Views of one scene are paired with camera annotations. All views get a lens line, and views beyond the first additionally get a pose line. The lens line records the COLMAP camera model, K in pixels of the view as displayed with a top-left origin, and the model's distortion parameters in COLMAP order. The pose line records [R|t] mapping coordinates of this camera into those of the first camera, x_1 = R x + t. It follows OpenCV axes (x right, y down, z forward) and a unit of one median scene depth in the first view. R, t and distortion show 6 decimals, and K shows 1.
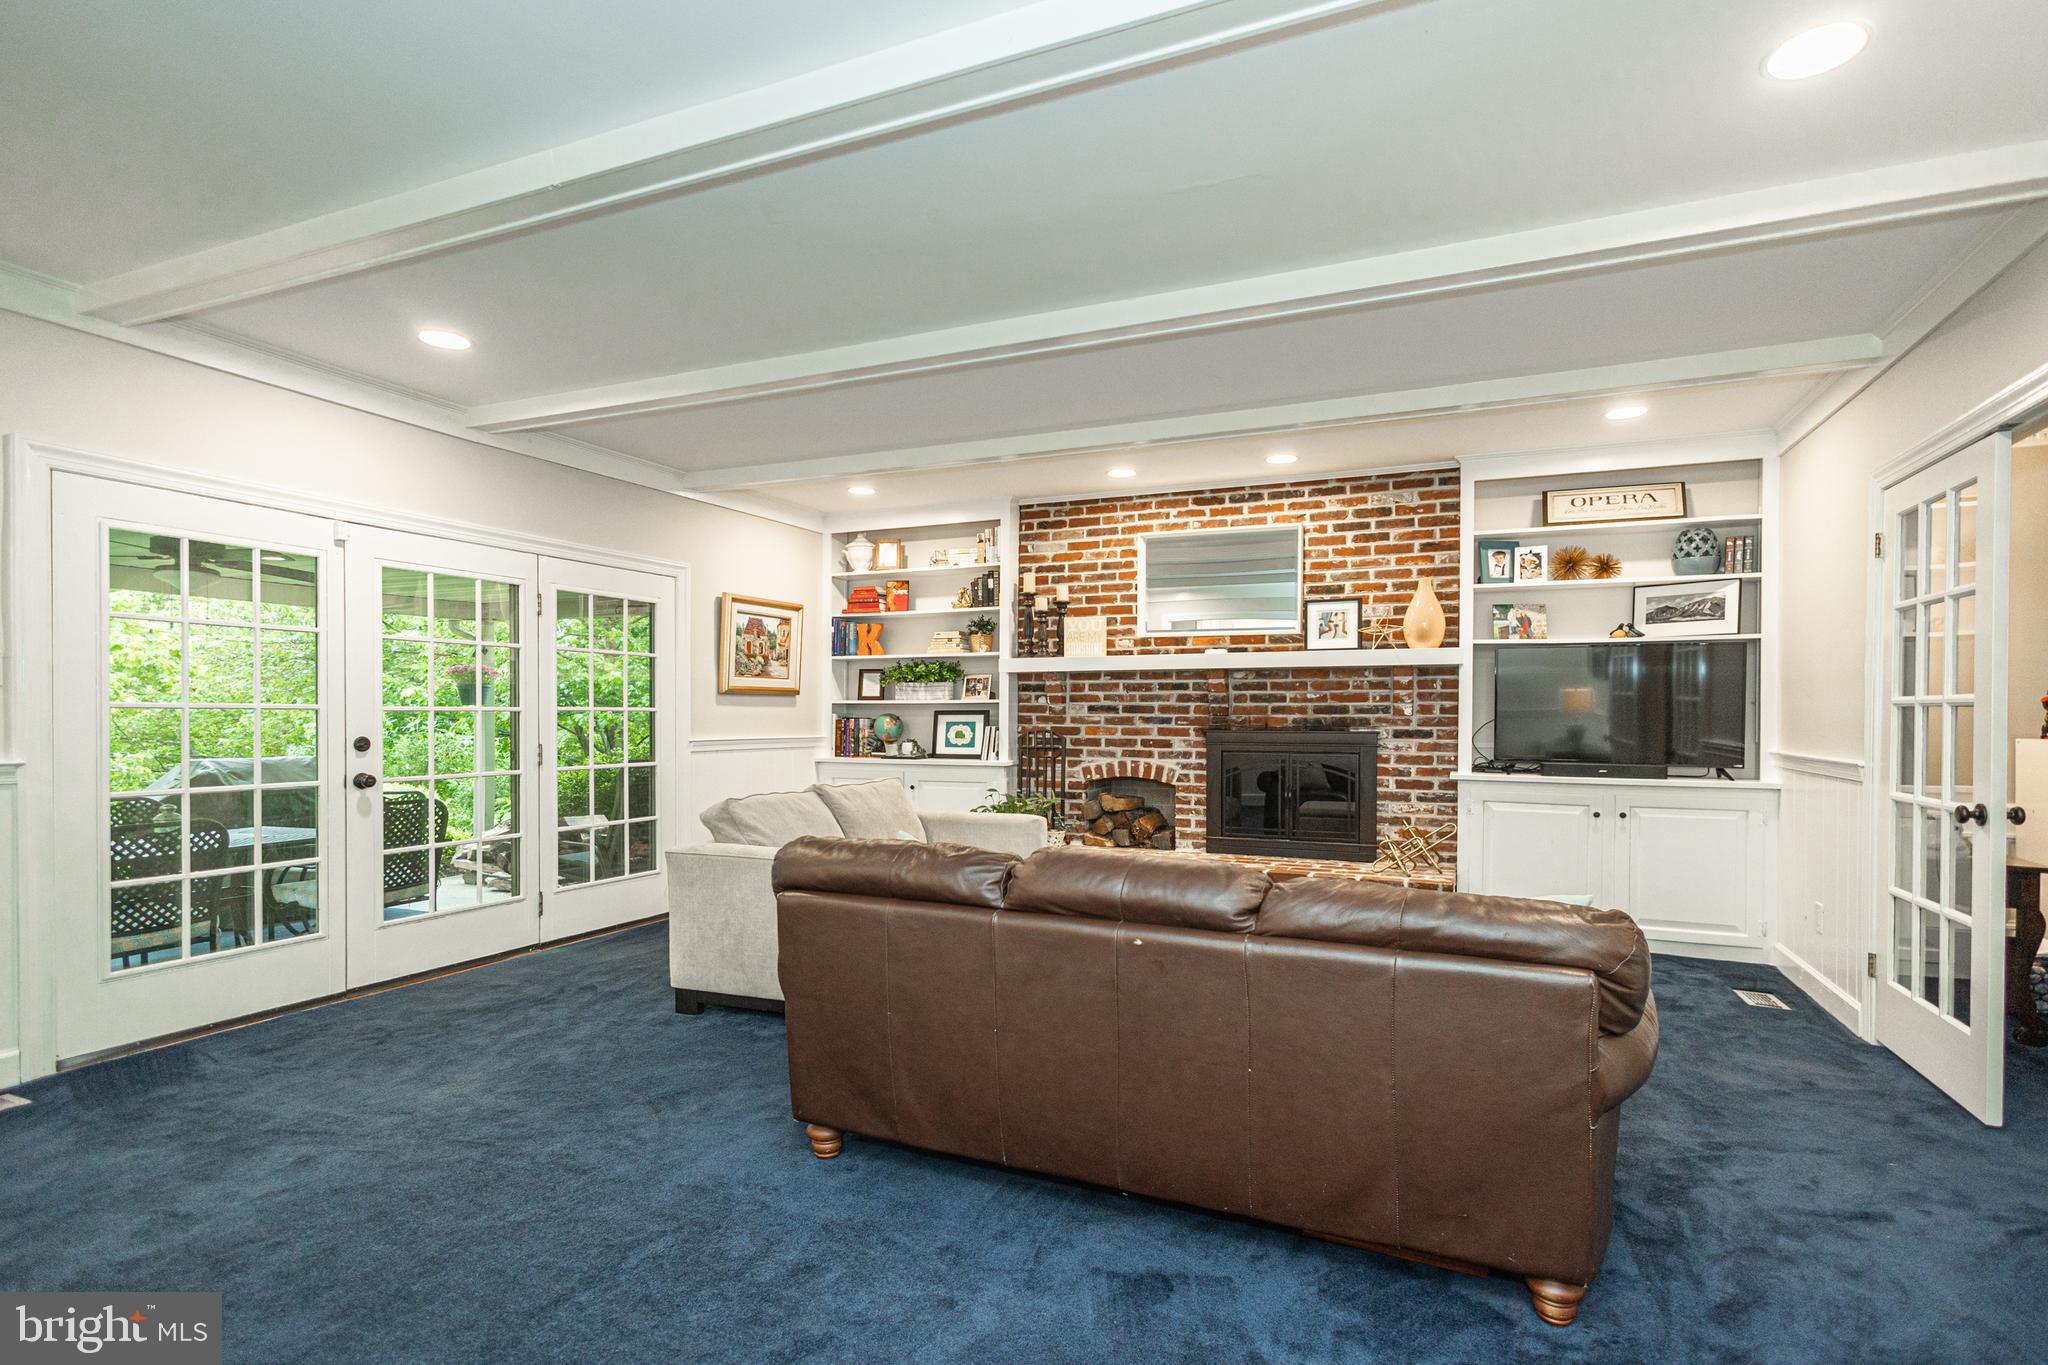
lens RADIAL K [[950.9, 0, 914.6], [0, 950.9, 724.9], [0, 0, 1]] dist [0.001518, -0.000303]
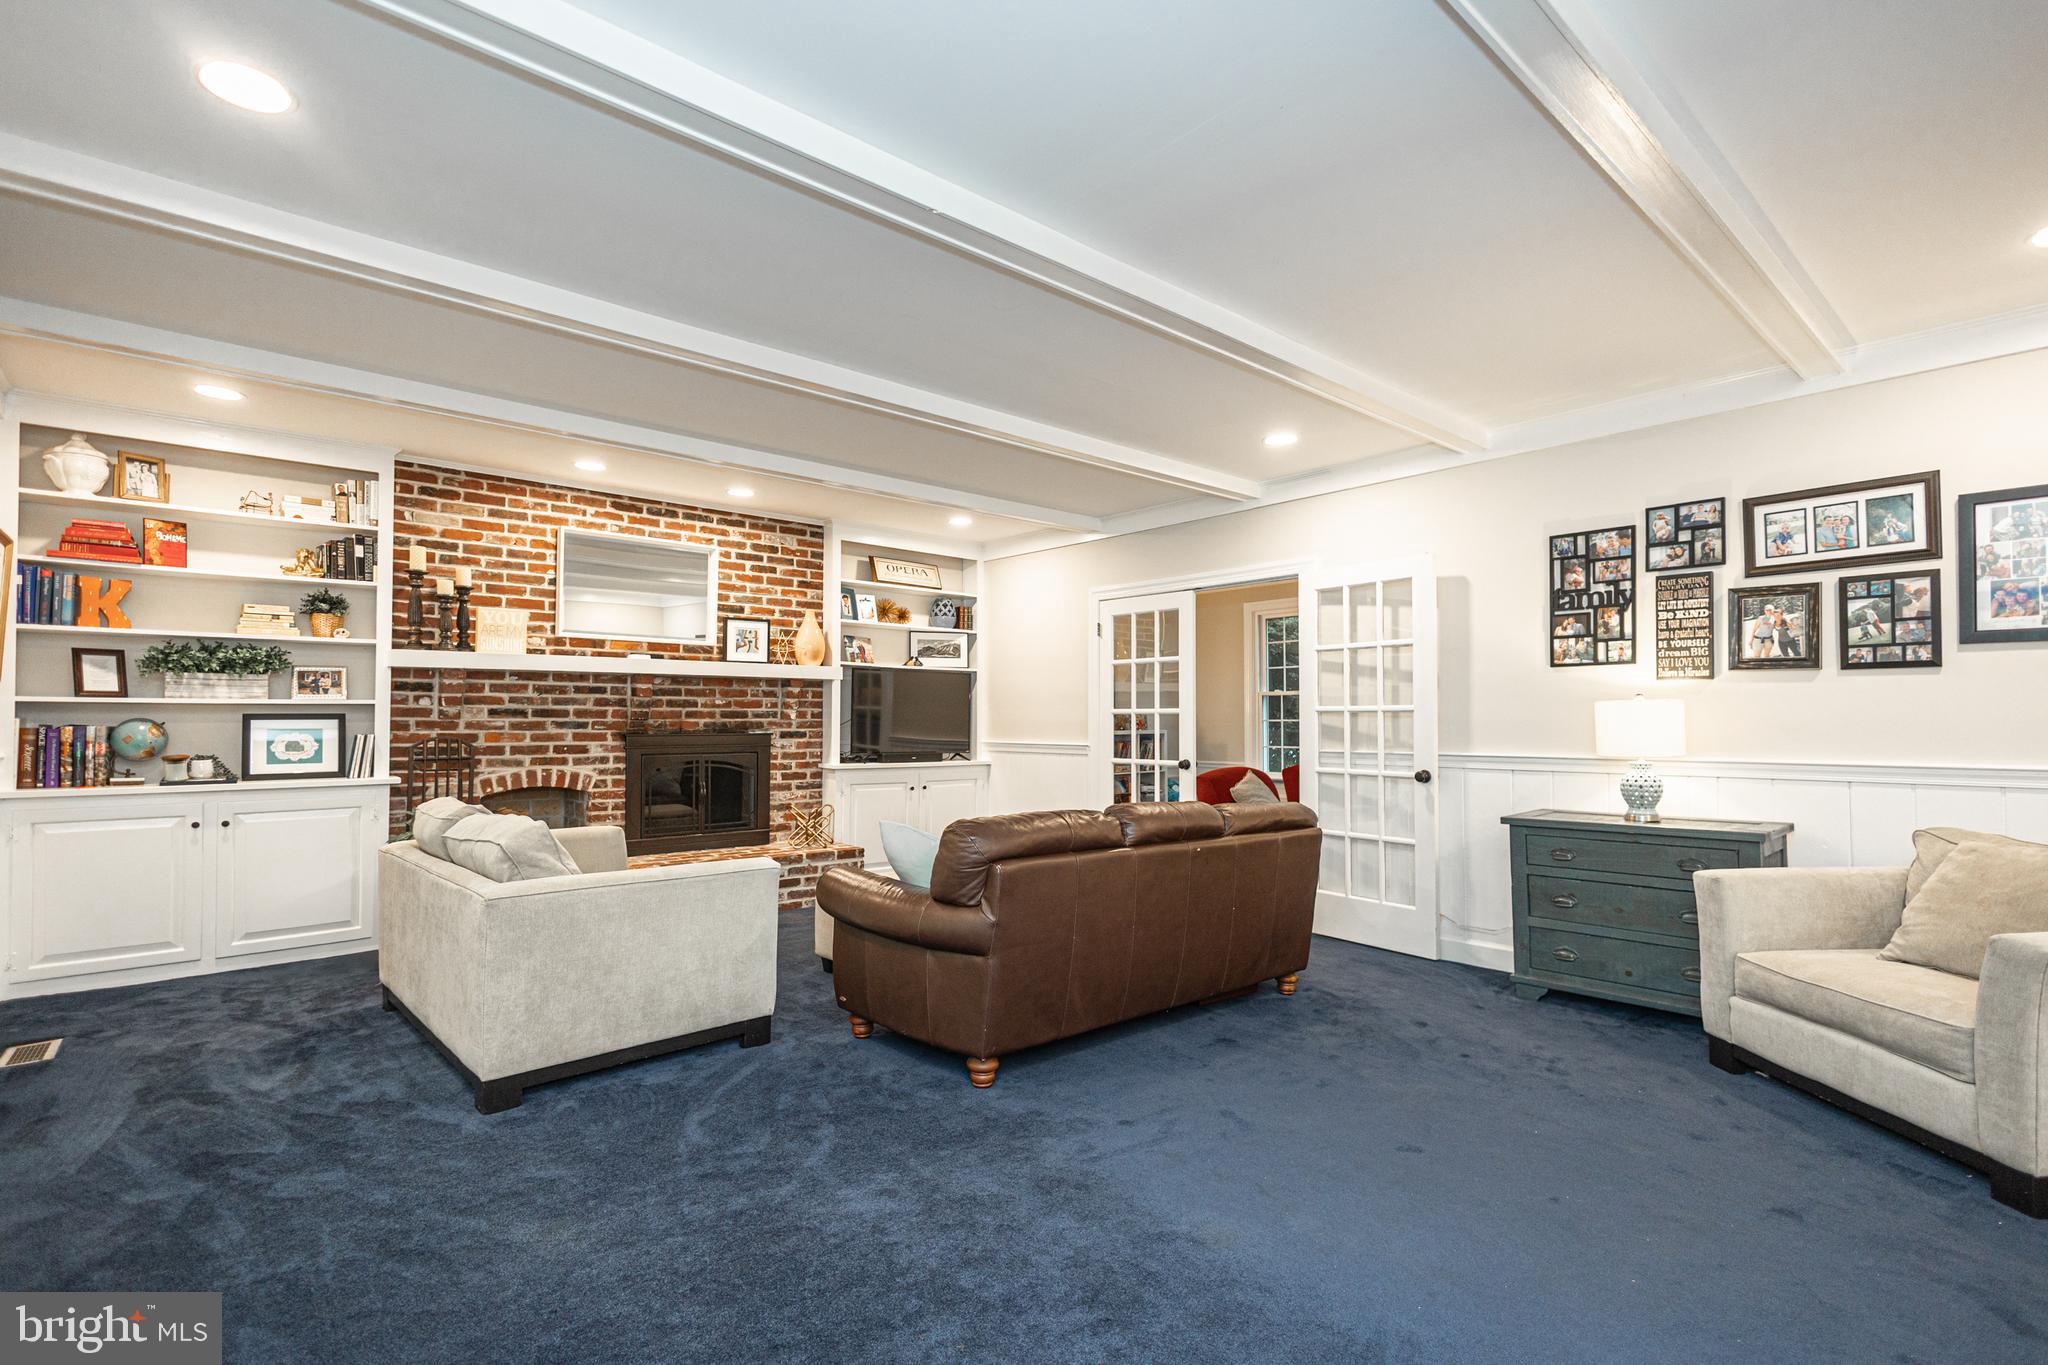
lens RADIAL K [[982.1, 0, 1074.6], [0, 982.1, 700.6], [0, 0, 1]] dist [0.006333, 0.000131]
pose [[0.398858, 0.016721, 0.916860, -0.452734], [0.010689, 0.999681, -0.022881, -0.001329], [-0.916951, 0.018926, 0.398552, 0.150657]]
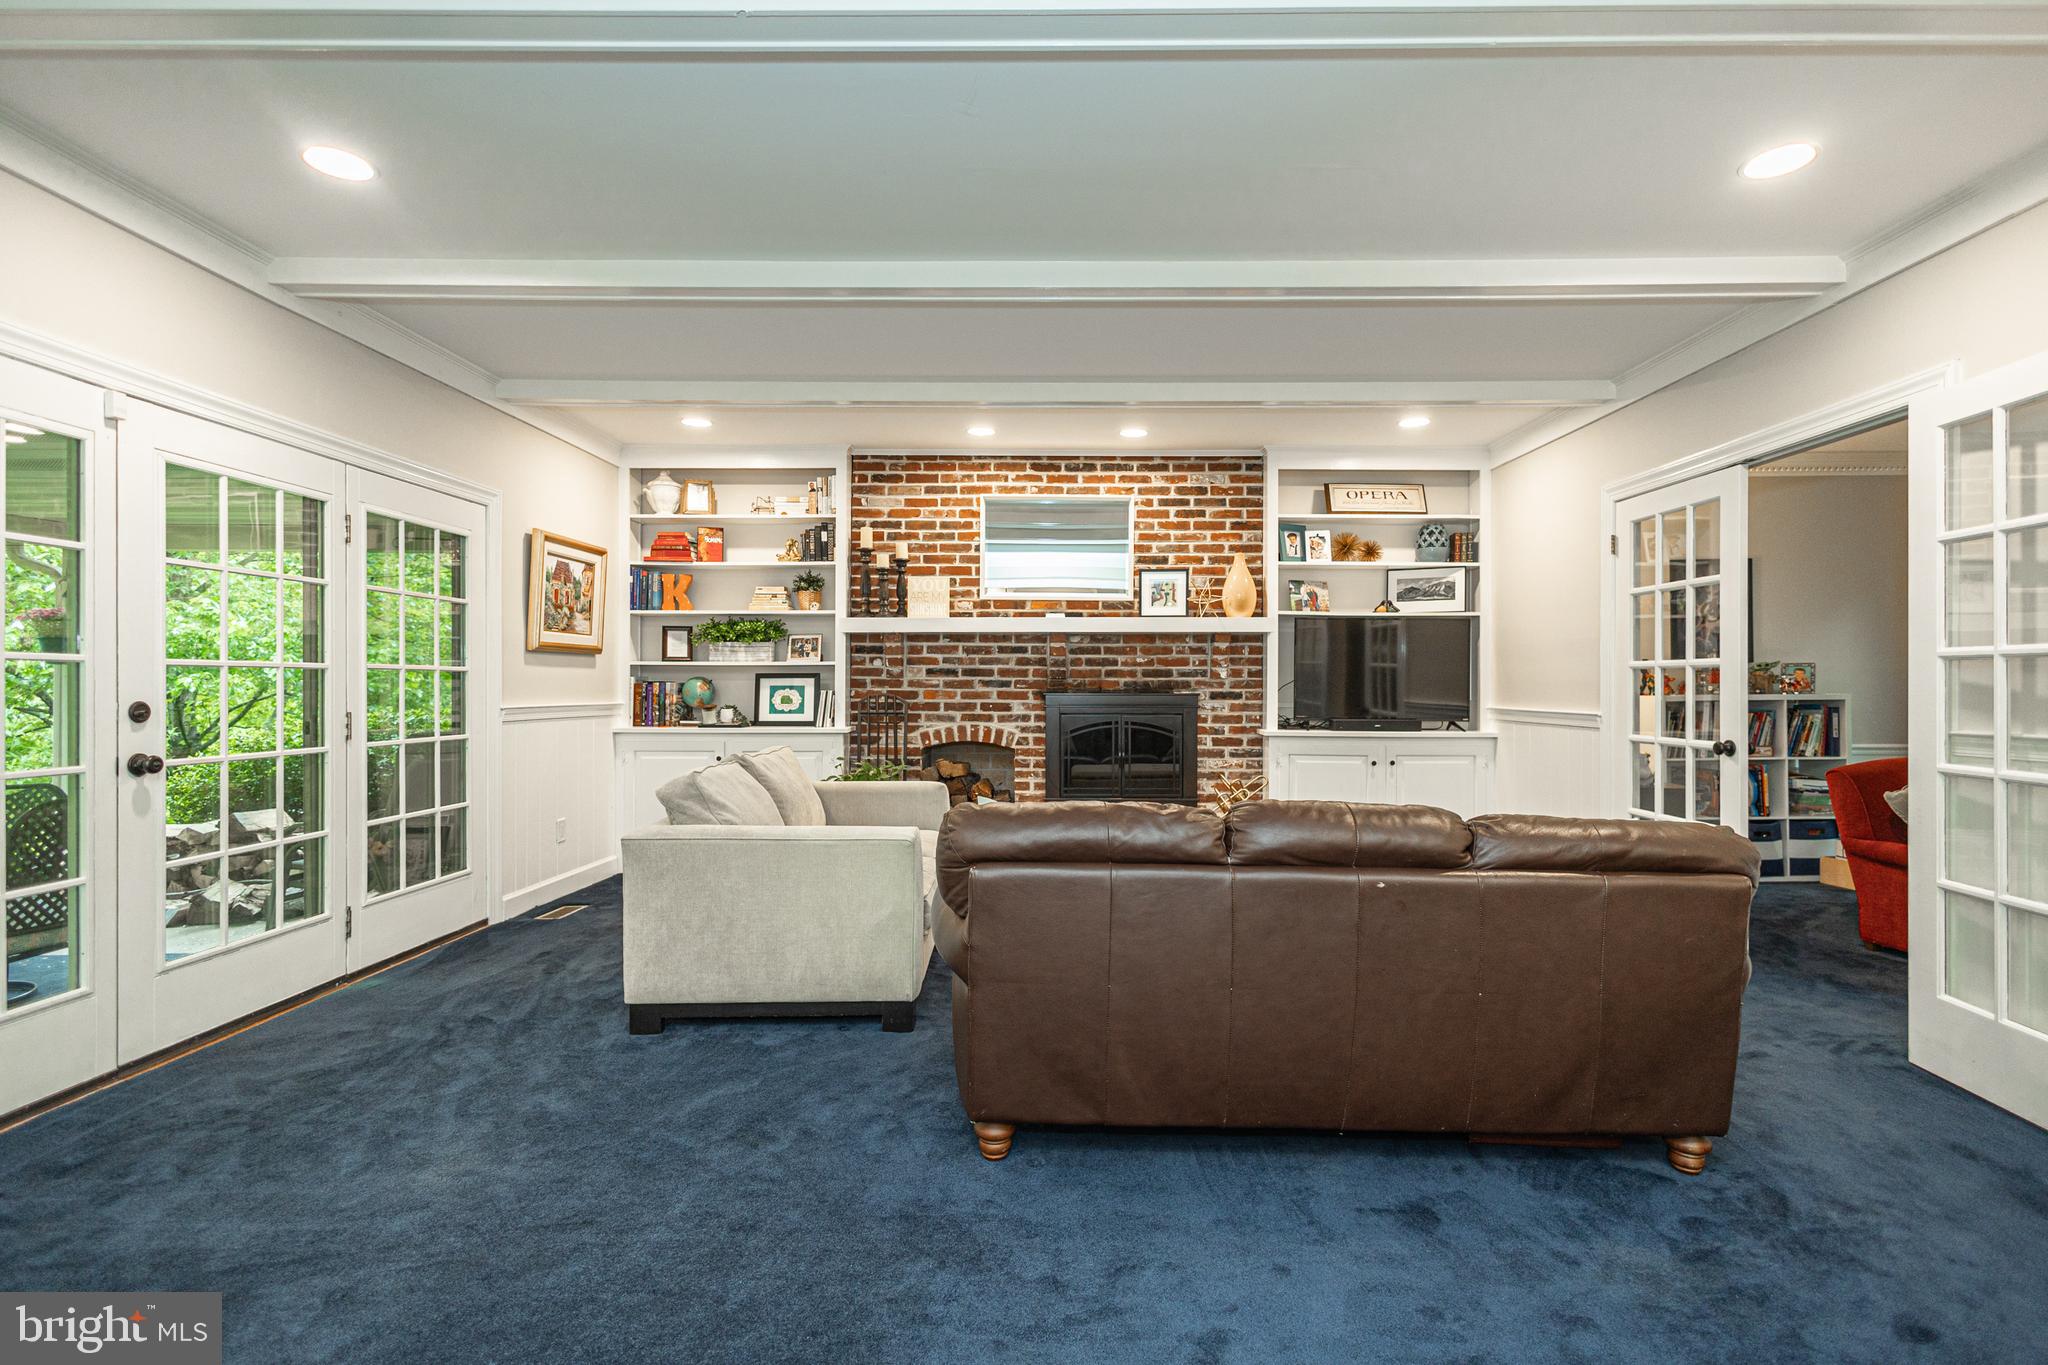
lens RADIAL K [[1001.5, 0, 976.2], [0, 1001.5, 682.7], [0, 0, 1]] dist [0.000533, -0.000152]
pose [[0.921697, -0.000028, 0.387910, -0.172350], [0.004408, 0.999936, -0.010401, 0.005106], [-0.387885, 0.011297, 0.921638, 0.046766]]
